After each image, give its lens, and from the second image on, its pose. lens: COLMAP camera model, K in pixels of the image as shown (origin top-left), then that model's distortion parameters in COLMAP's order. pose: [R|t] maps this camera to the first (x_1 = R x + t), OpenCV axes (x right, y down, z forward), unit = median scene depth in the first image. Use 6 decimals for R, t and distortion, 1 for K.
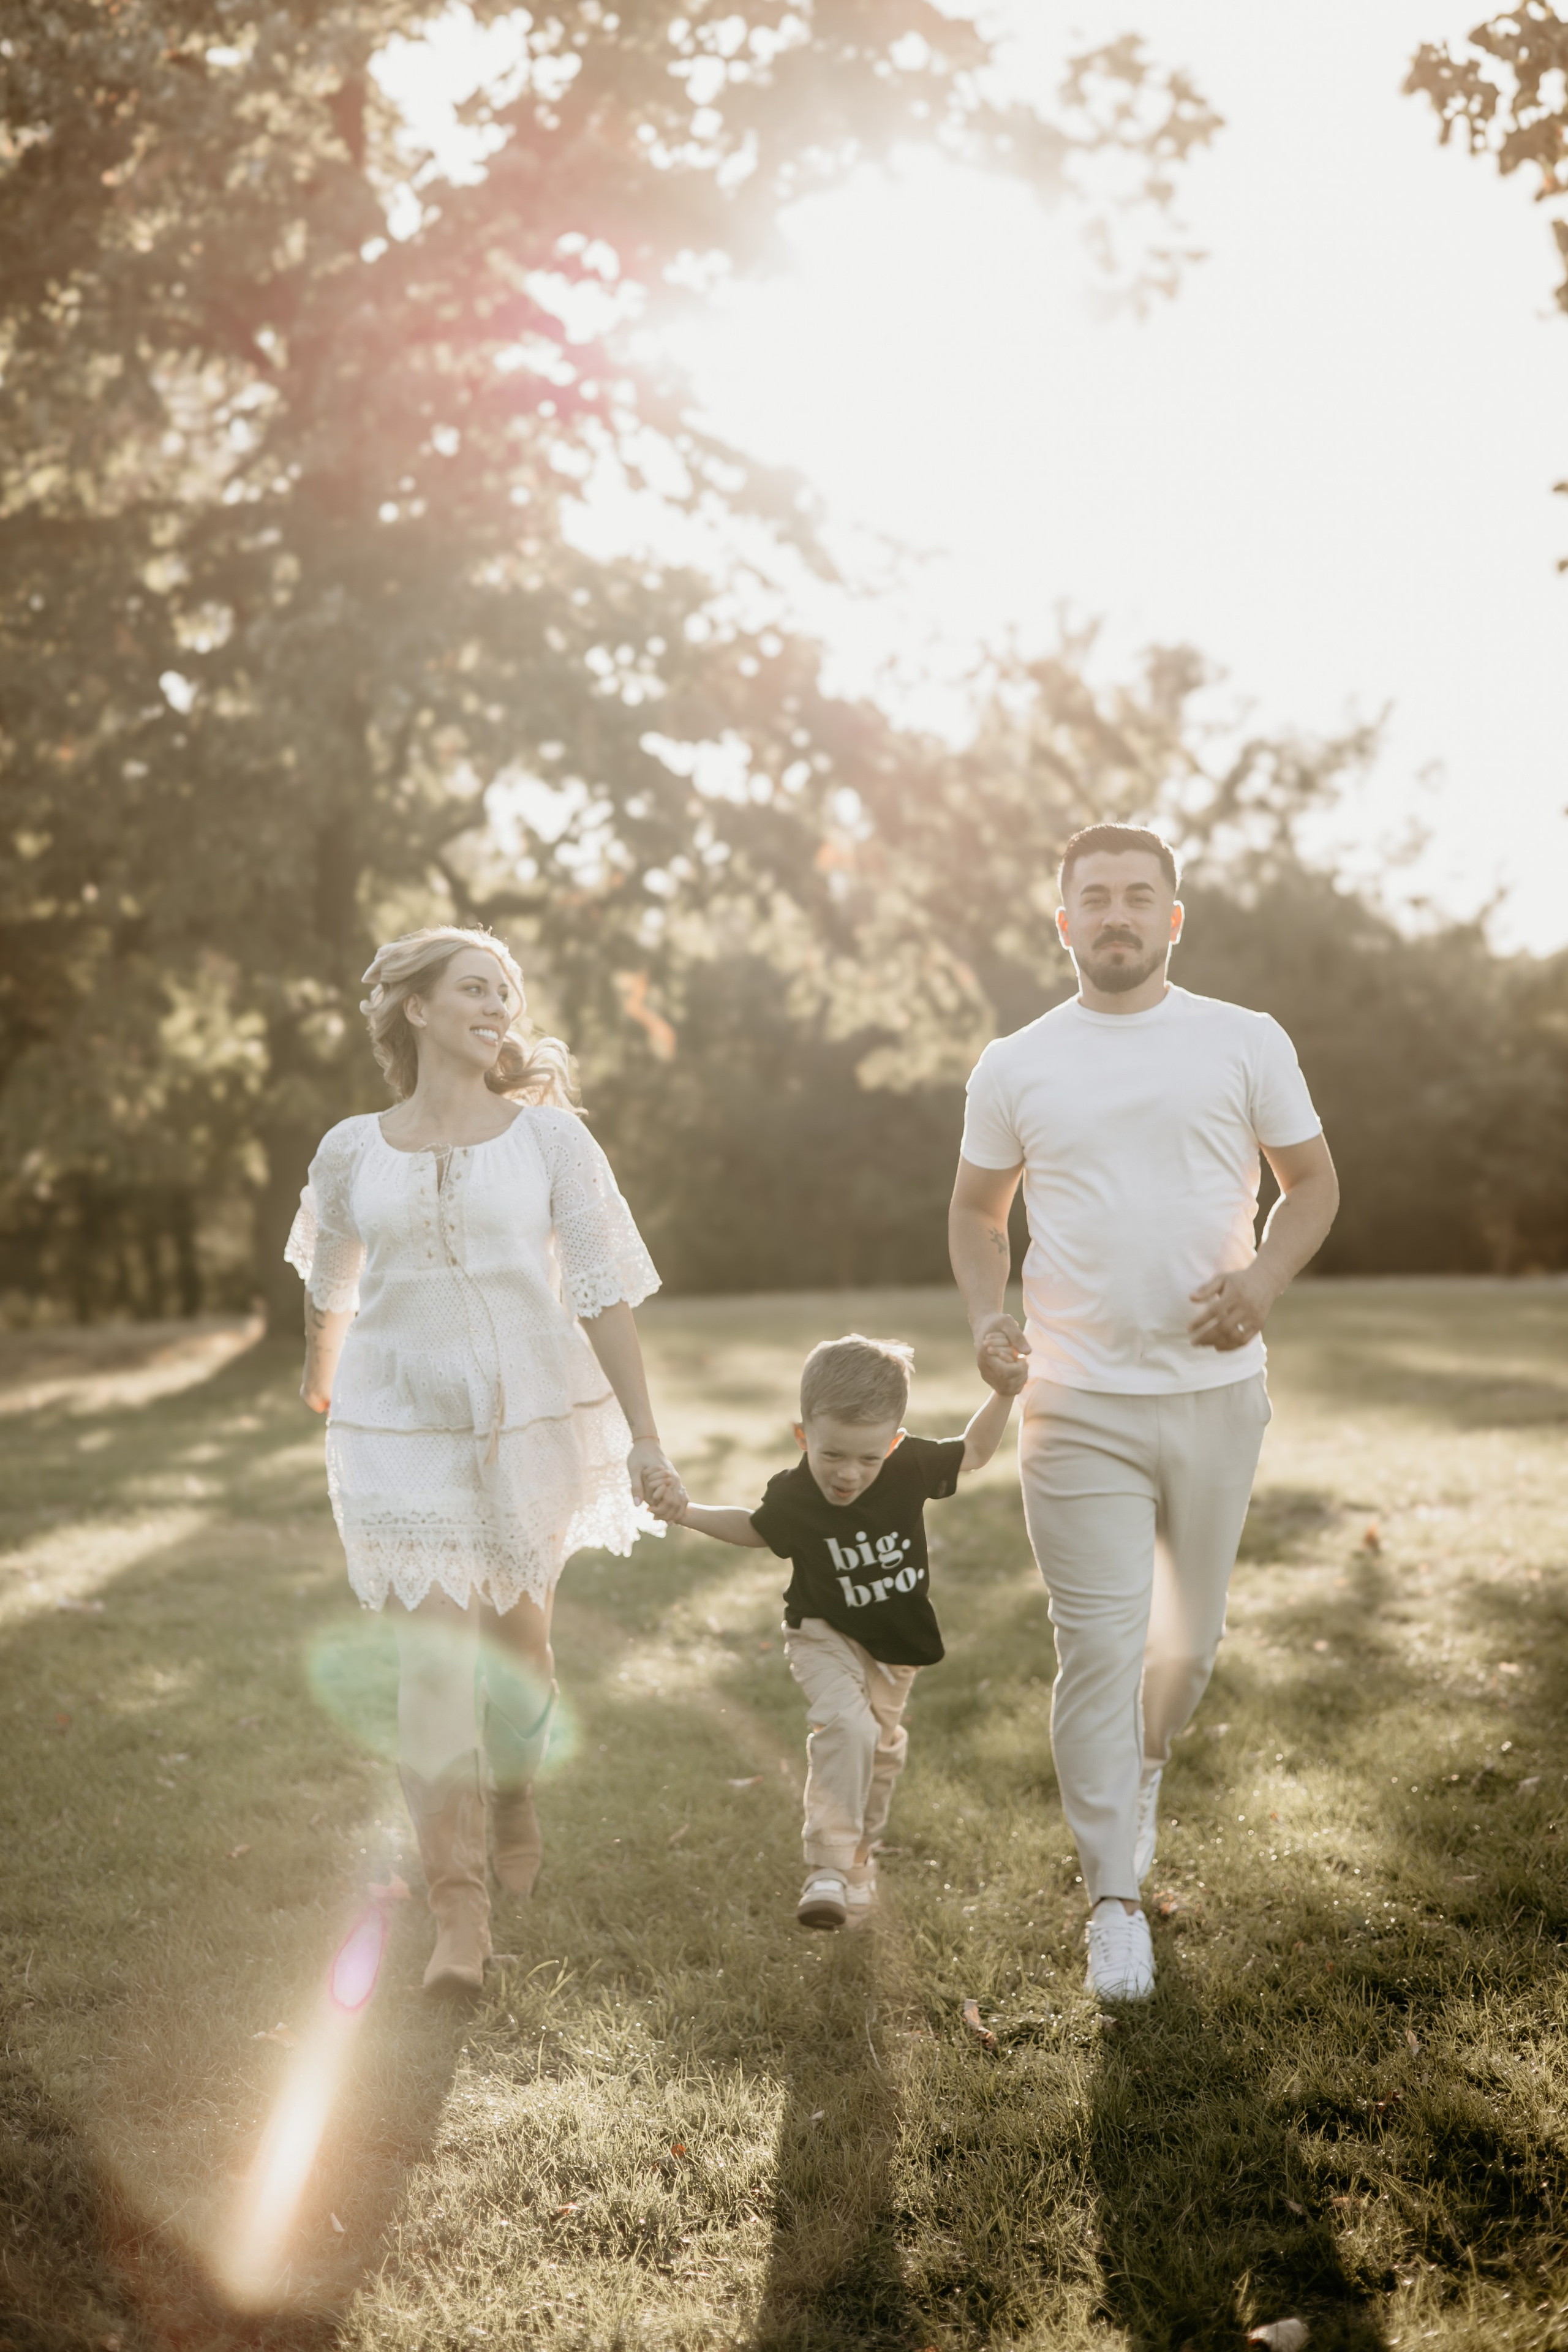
lens RADIAL K [[3337.7, 0, 777.2], [0, 3337.7, 1166.3], [0, 0, 1]] dist [0.054246, 0.000000]
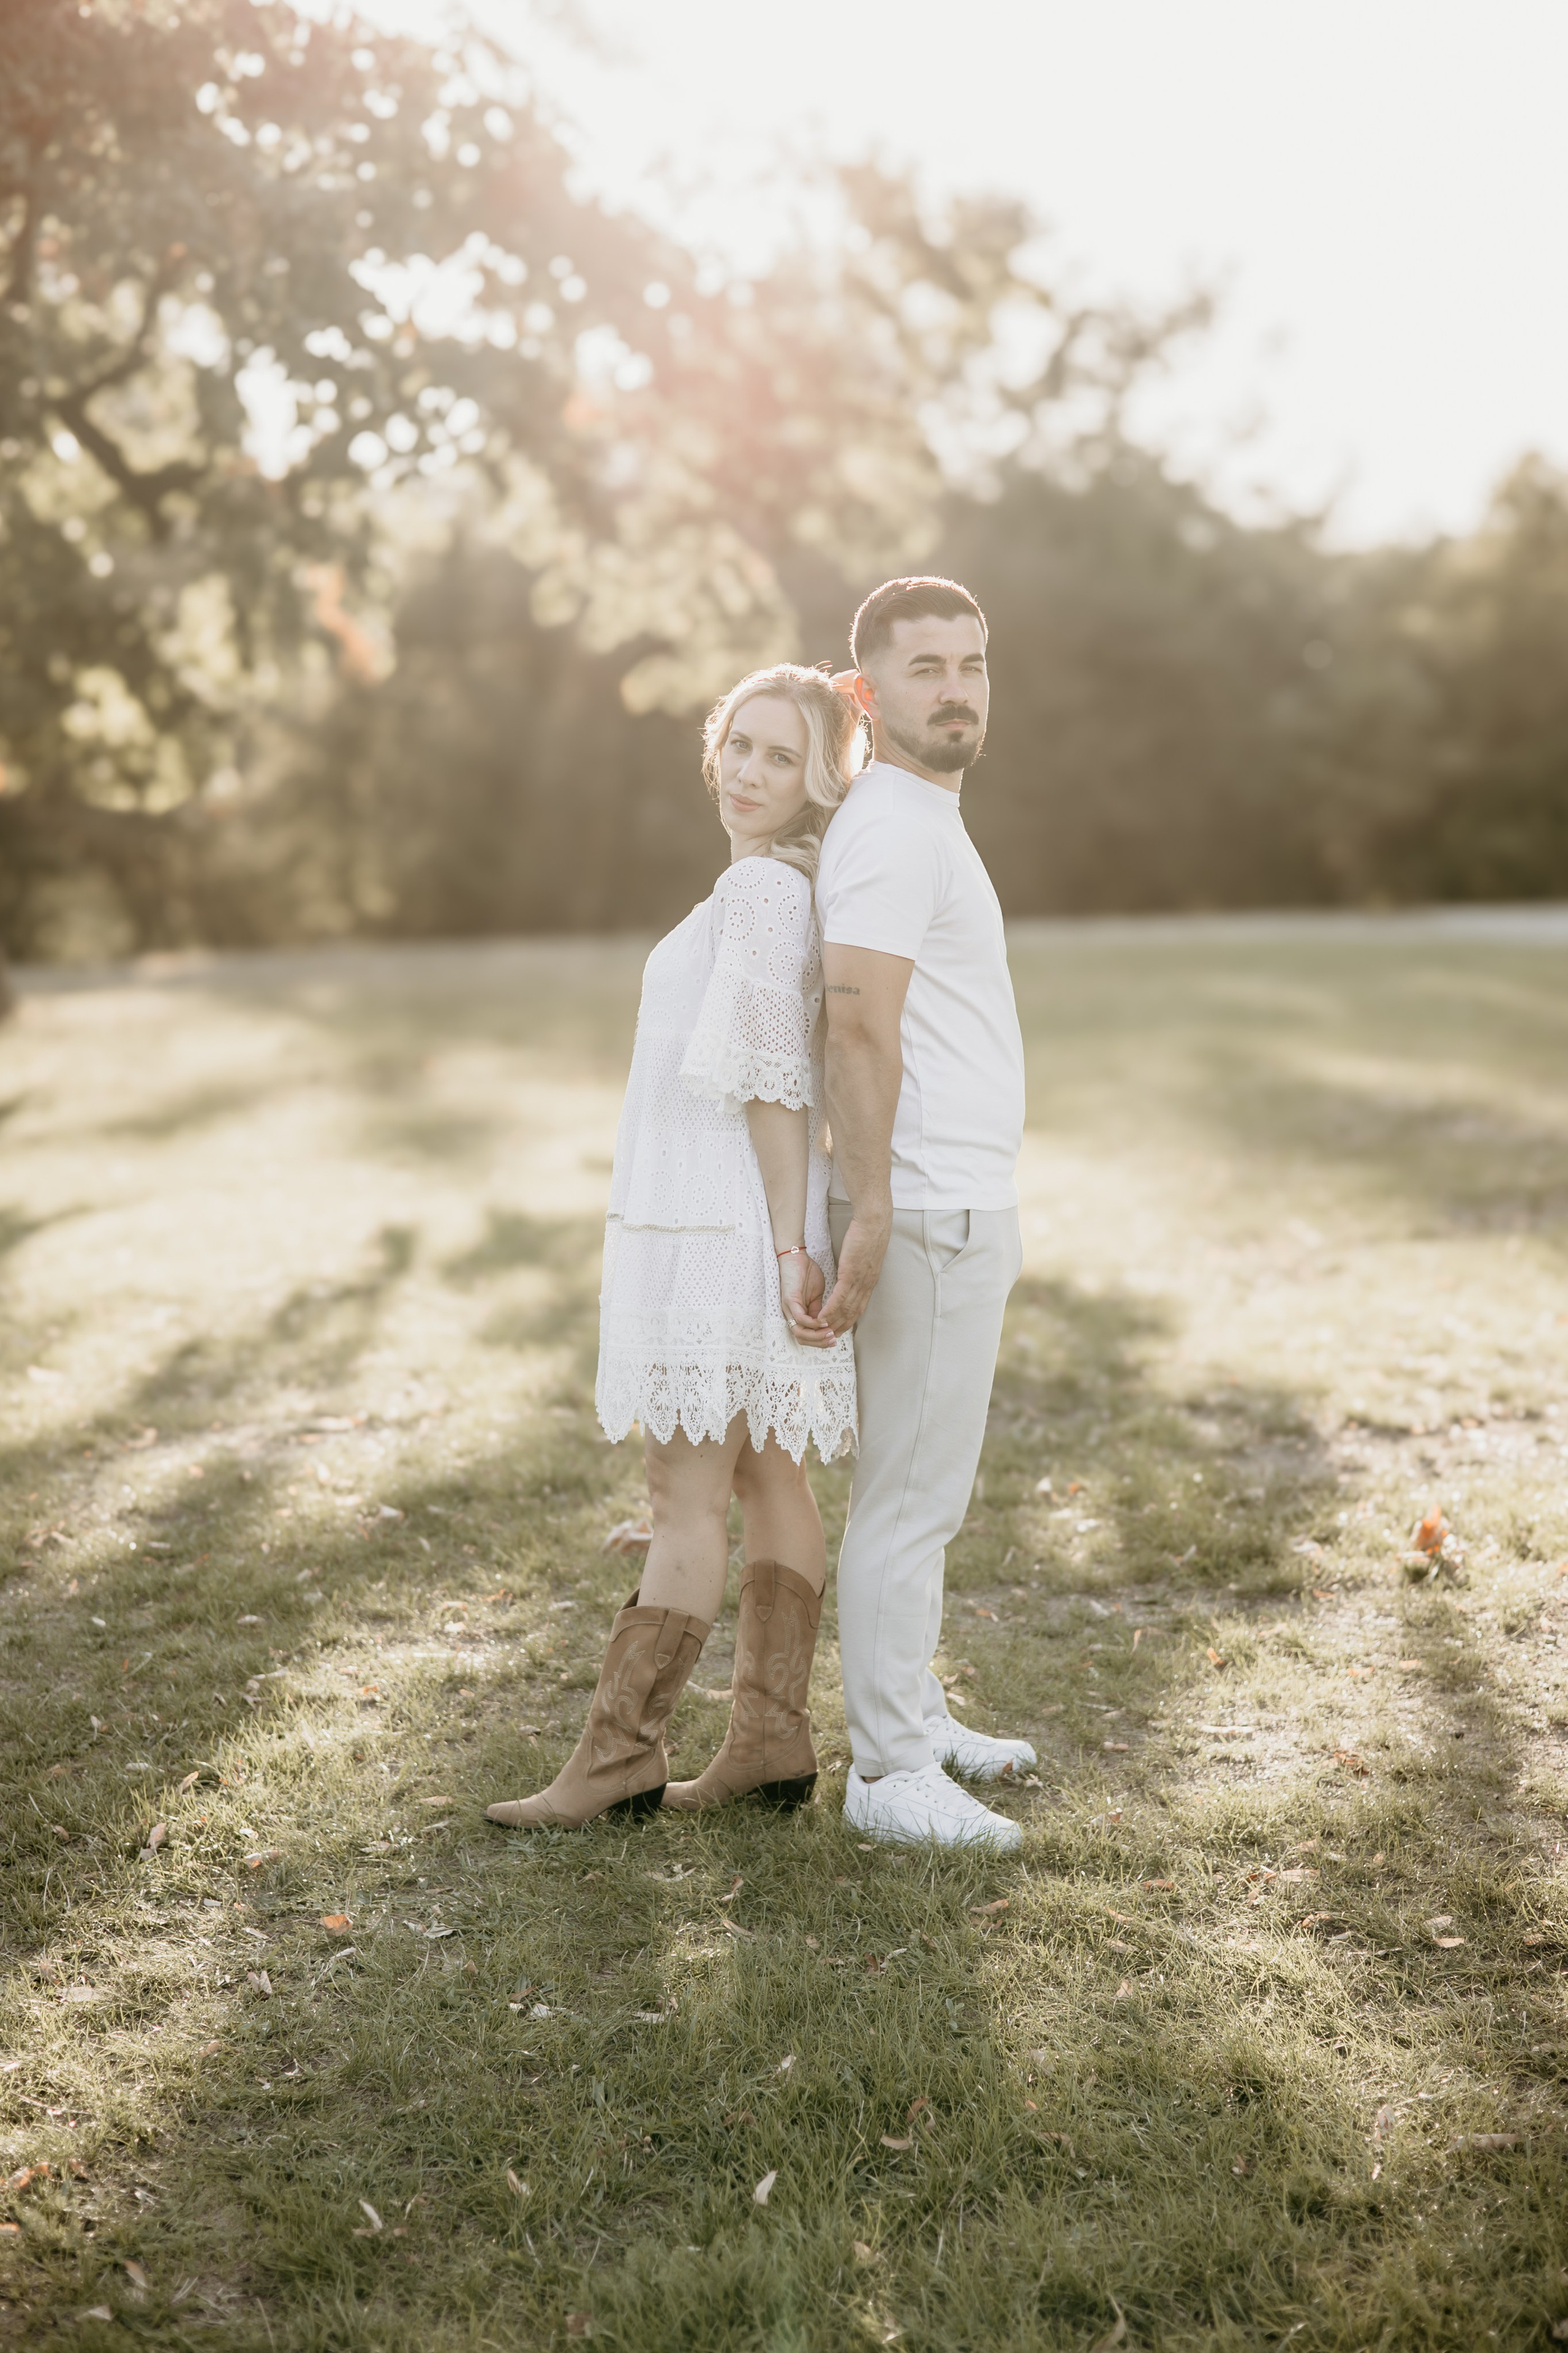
lens RADIAL K [[3338.8, 0, 766.5], [0, 3338.8, 1180.1], [0, 0, 1]] dist [0.054246, 0.000000]
pose [[0.998431, -0.009321, 0.055217, 0.012650], [0.002471, 0.992424, 0.122835, -0.010326], [-0.055943, -0.122506, 0.990890, 0.188146]]
